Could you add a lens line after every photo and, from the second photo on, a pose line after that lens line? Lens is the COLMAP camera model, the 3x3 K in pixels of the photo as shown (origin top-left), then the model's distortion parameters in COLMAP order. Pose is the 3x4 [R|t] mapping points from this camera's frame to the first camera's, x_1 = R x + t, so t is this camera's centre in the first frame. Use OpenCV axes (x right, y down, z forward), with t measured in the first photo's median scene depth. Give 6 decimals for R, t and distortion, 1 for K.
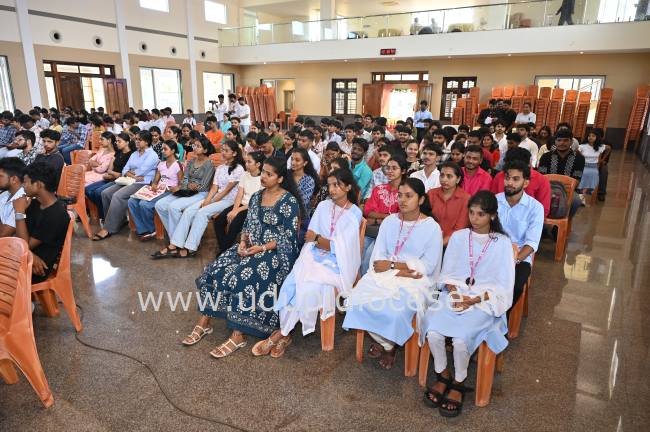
lens RADIAL K [[428.2, 0, 324.9], [0, 428.2, 220.7], [0, 0, 1]] dist [0.015715, -0.016661]
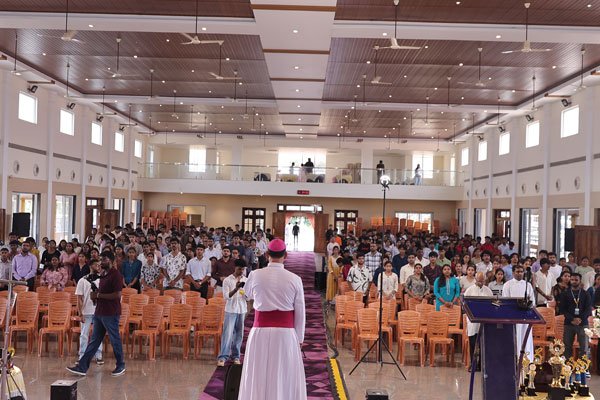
lens RADIAL K [[645.8, 0, 297.3], [0, 645.8, 200.9], [0, 0, 1]] dist [0.036897, 0.000000]
pose [[0.865588, 0.017439, 0.500452, -0.846887], [0.123387, 0.961153, -0.246904, 0.136057], [-0.485317, 0.275466, 0.829811, -0.665445]]
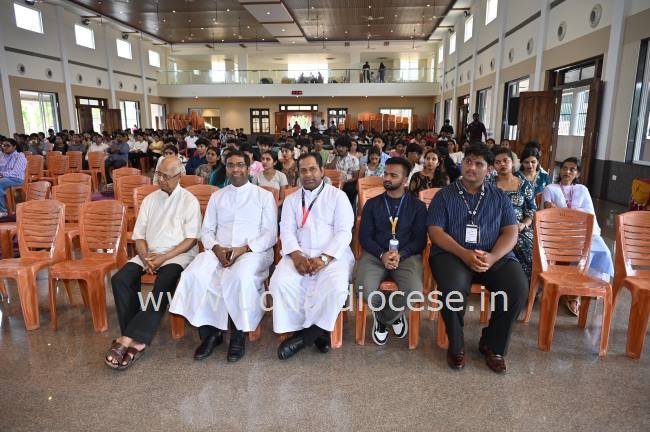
lens RADIAL K [[428.2, 0, 325.7], [0, 428.2, 206.4], [0, 0, 1]] dist [0.015715, -0.016661]
pose [[0.898245, -0.096356, 0.428802, -0.445151], [0.133194, 0.989469, -0.056667, 0.120458], [-0.418825, 0.108014, 0.901620, -0.404945]]
